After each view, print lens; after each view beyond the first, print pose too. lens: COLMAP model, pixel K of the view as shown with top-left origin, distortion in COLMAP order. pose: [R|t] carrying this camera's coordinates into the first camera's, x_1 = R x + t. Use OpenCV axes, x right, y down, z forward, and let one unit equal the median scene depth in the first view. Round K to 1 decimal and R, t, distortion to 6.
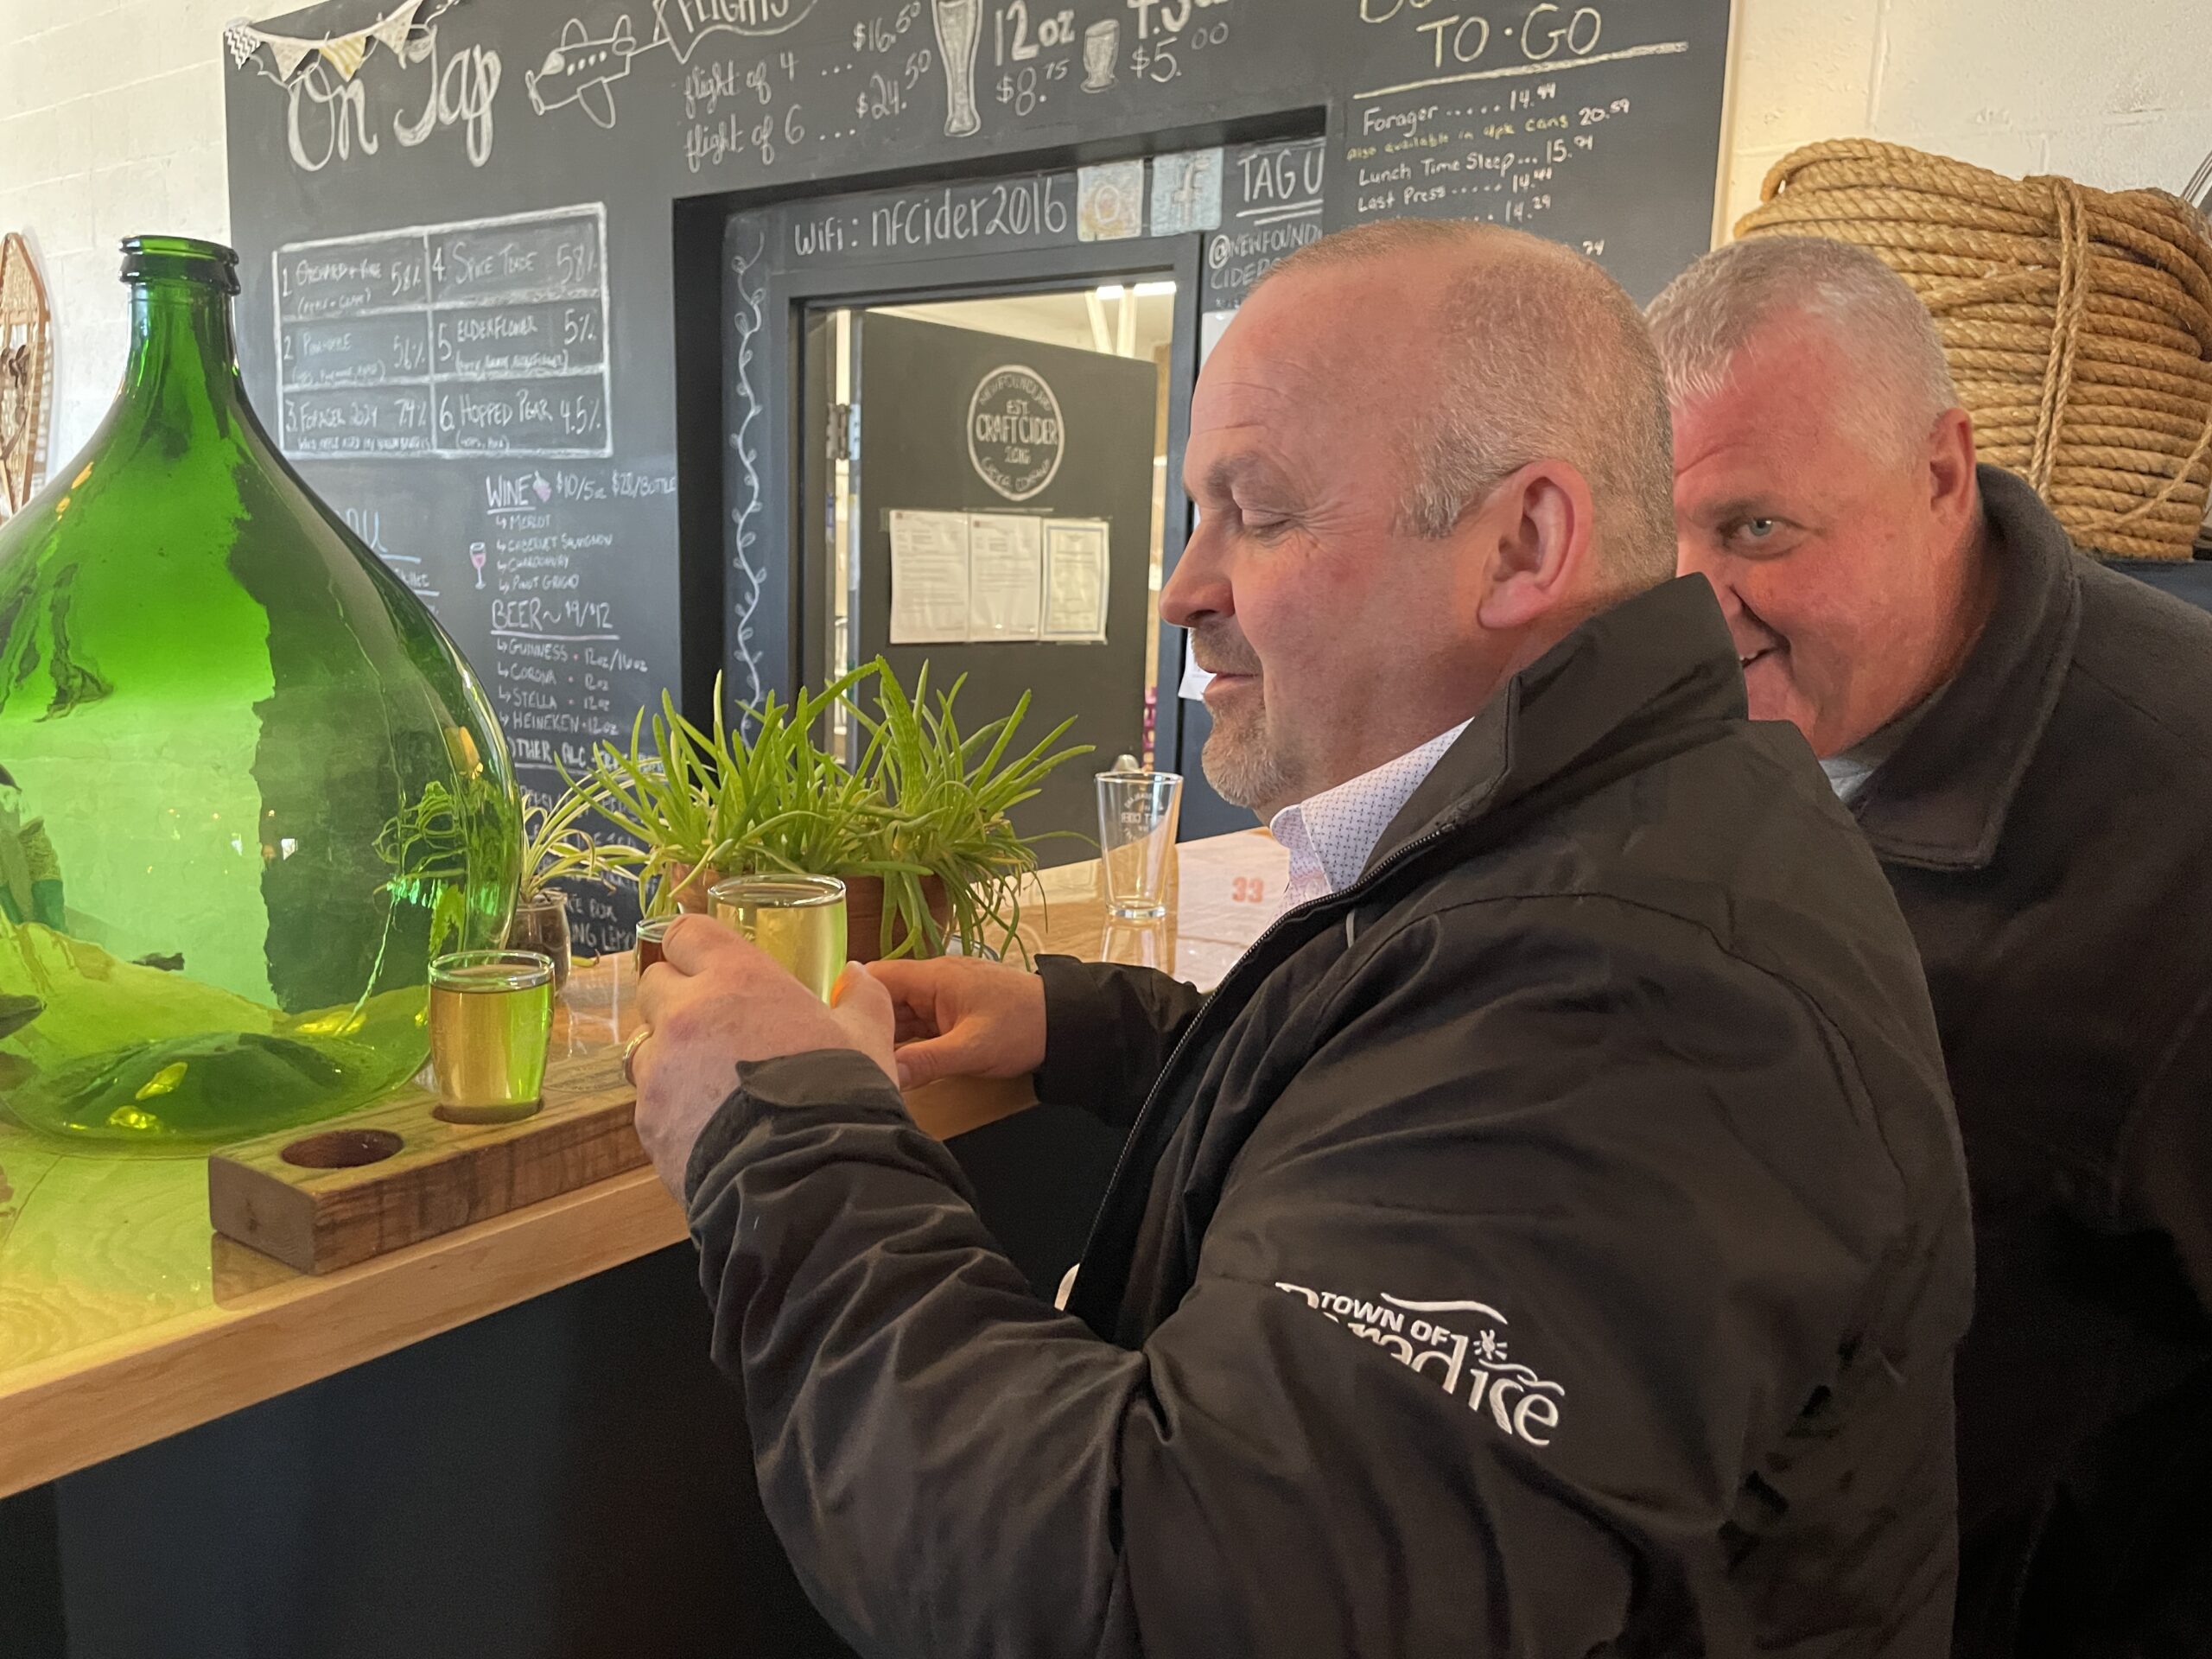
lens RADIAL K [[1689.0, 0, 1091.2], [0, 1689.0, 842.4], [0, 0, 1]] dist [0.080270, -0.111379]
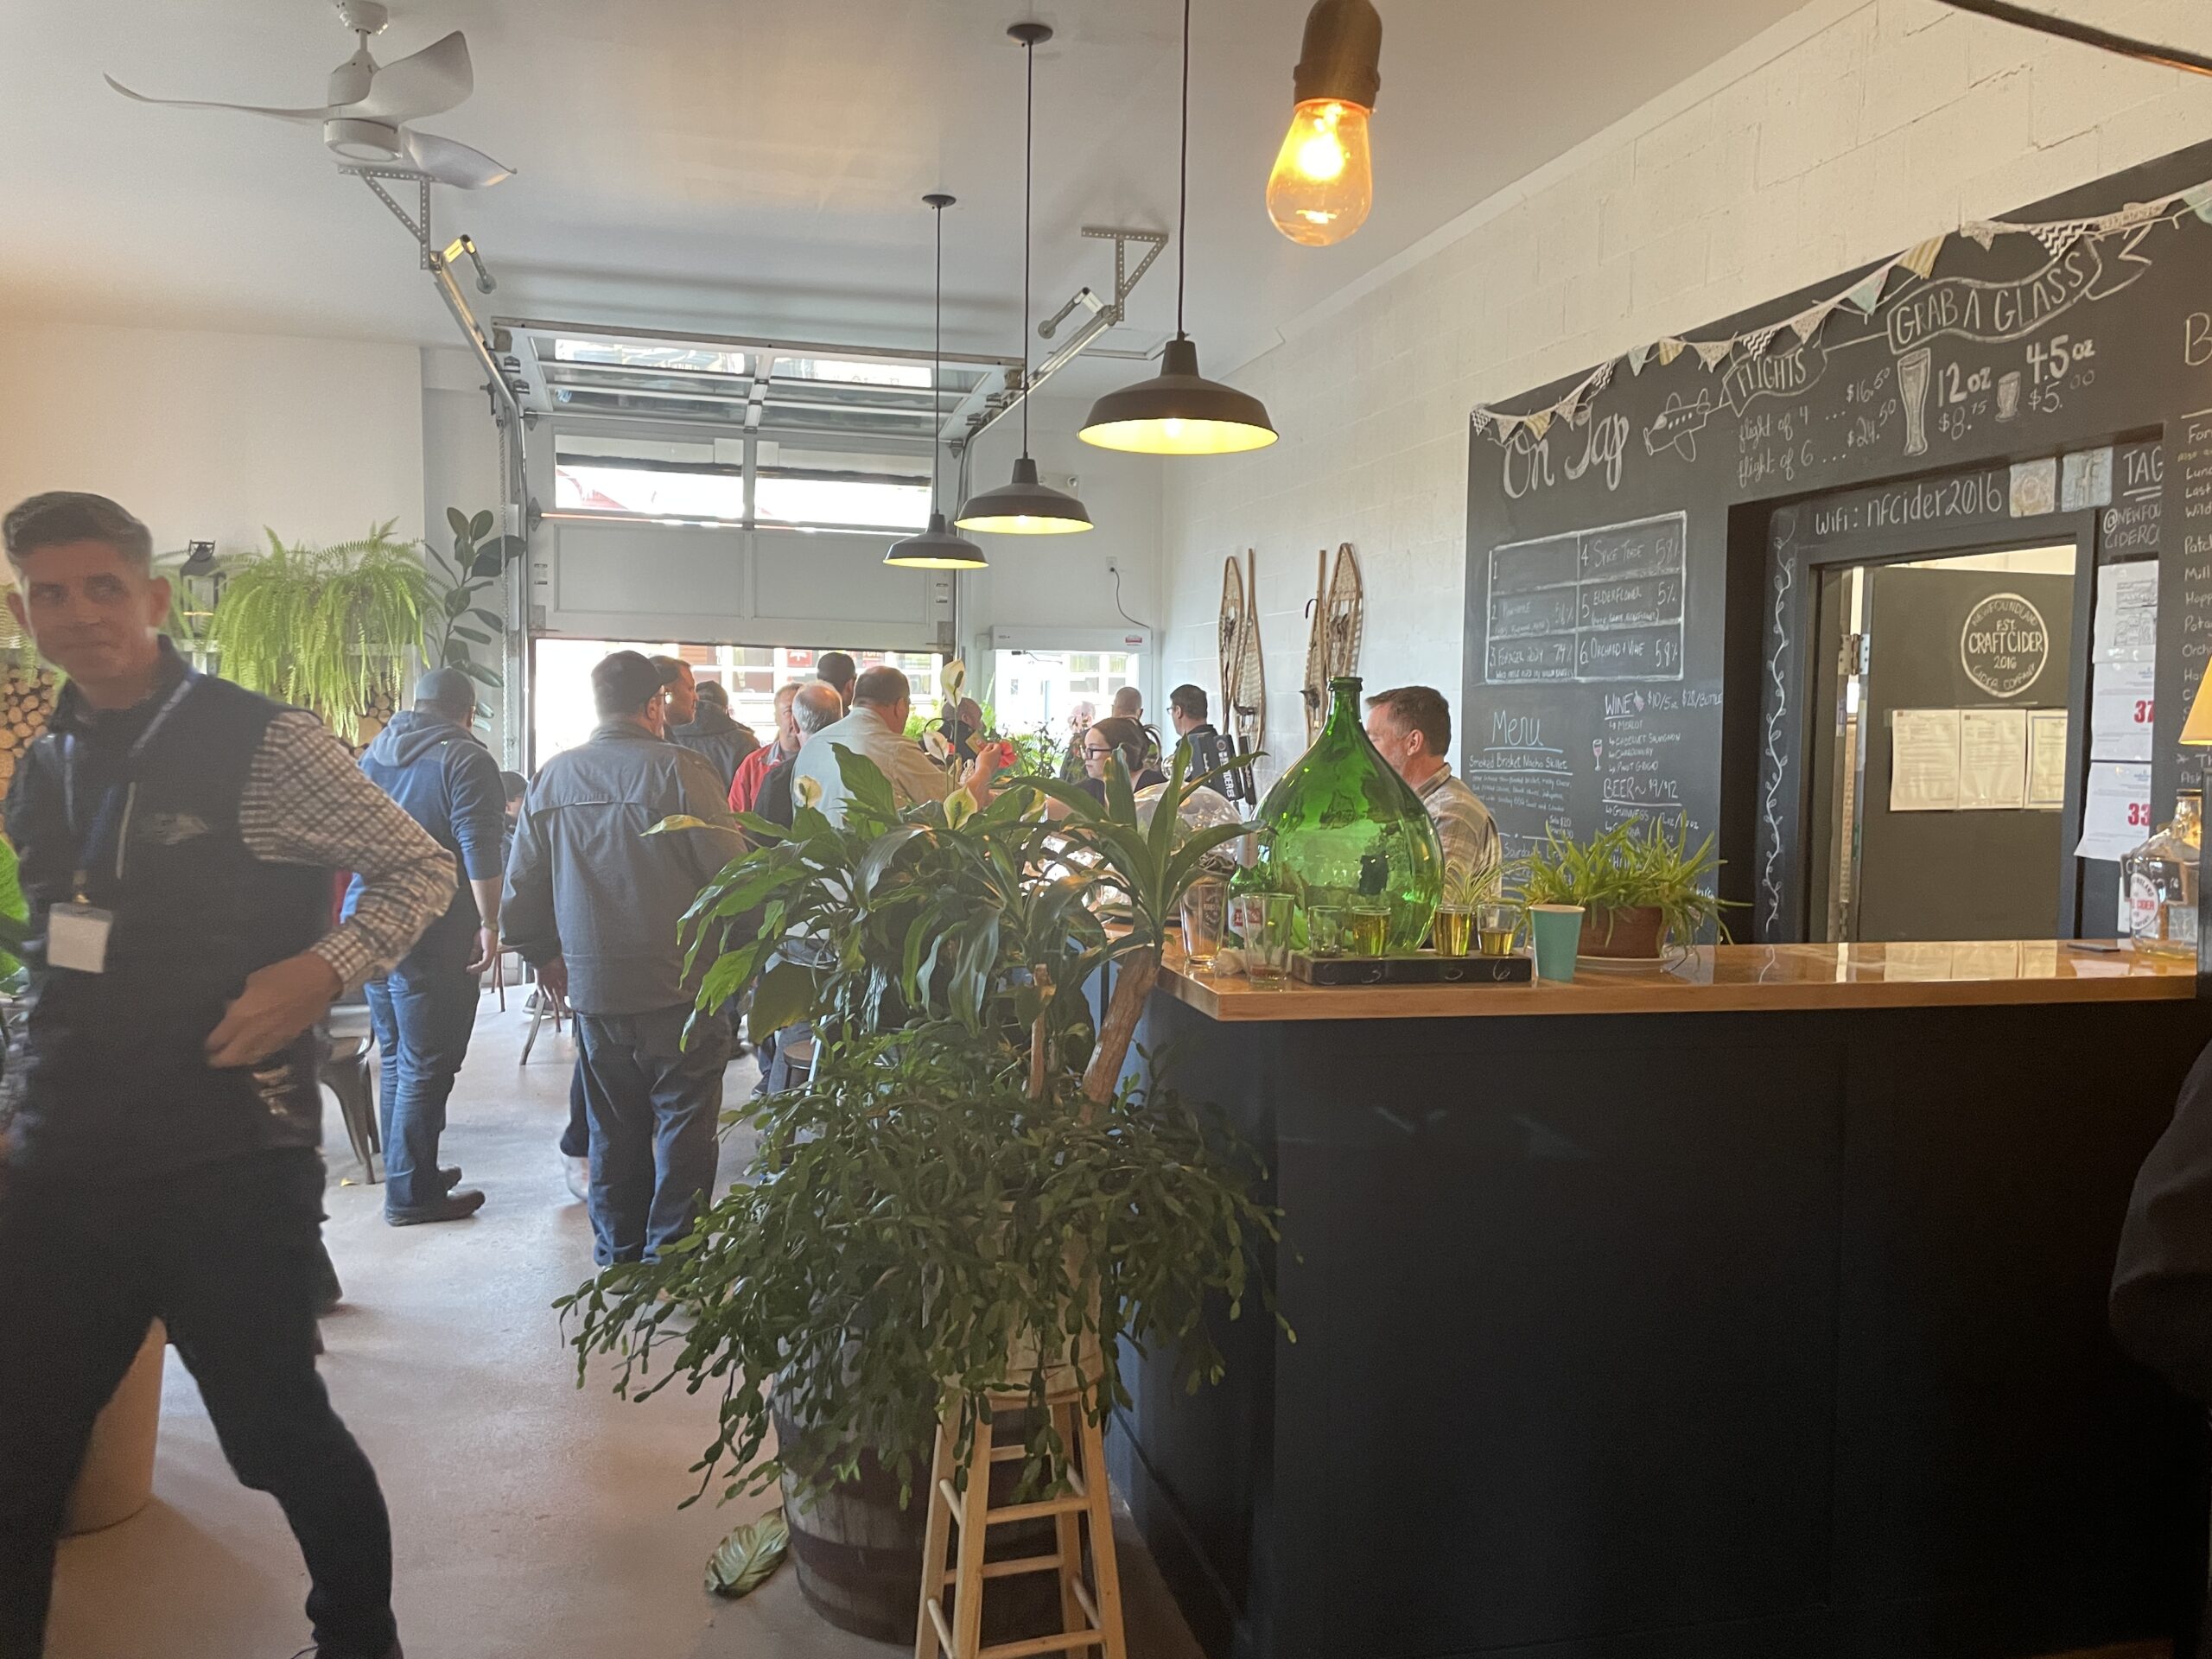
lens RADIAL K [[1681.8, 0, 1076.7], [0, 1681.8, 807.6], [0, 0, 1]] dist [0.088668, -0.115439]
pose [[0.752646, 0.012794, -0.658301, 0.279951], [-0.088778, 0.992653, -0.082209, 0.043332], [0.652413, 0.120317, 0.748252, -0.393394]]
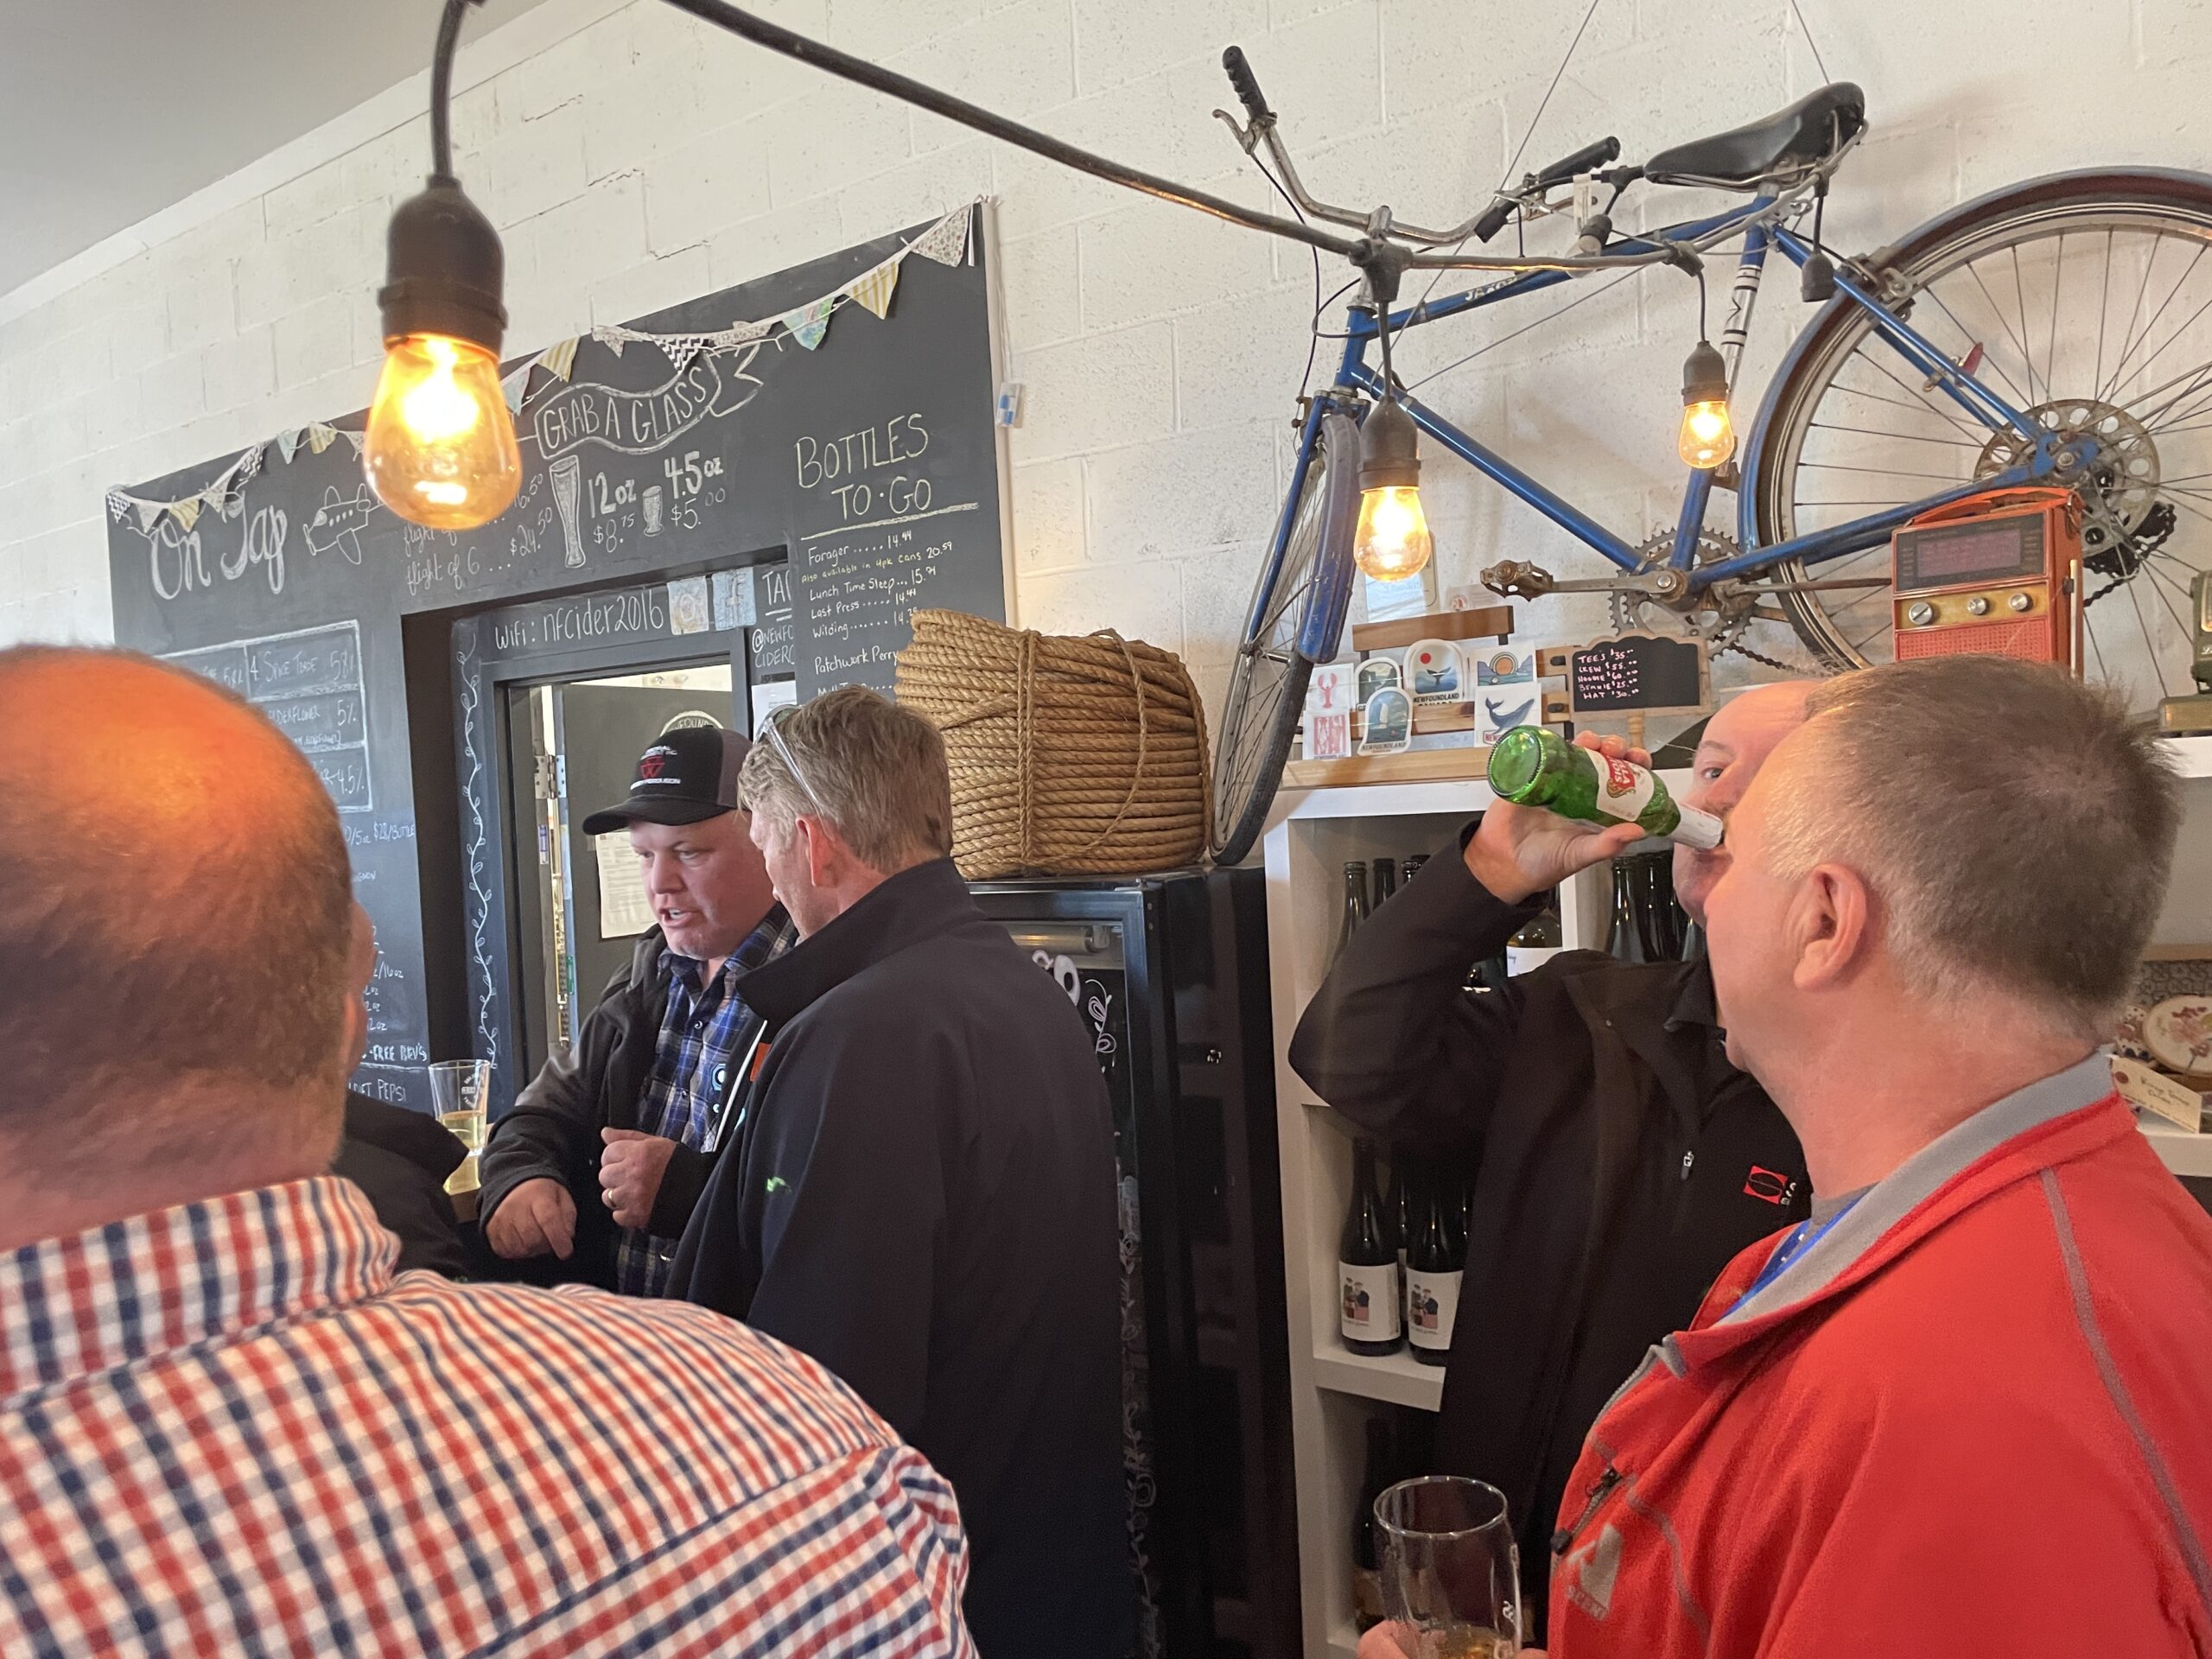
lens RADIAL K [[1679.5, 0, 1095.6], [0, 1679.5, 851.3], [0, 0, 1]] dist [0.089953, -0.127790]
pose [[0.995975, -0.077335, -0.045307, 0.309343], [0.071040, 0.989347, -0.127068, 0.000755], [0.054651, 0.123338, 0.990859, -0.215540]]
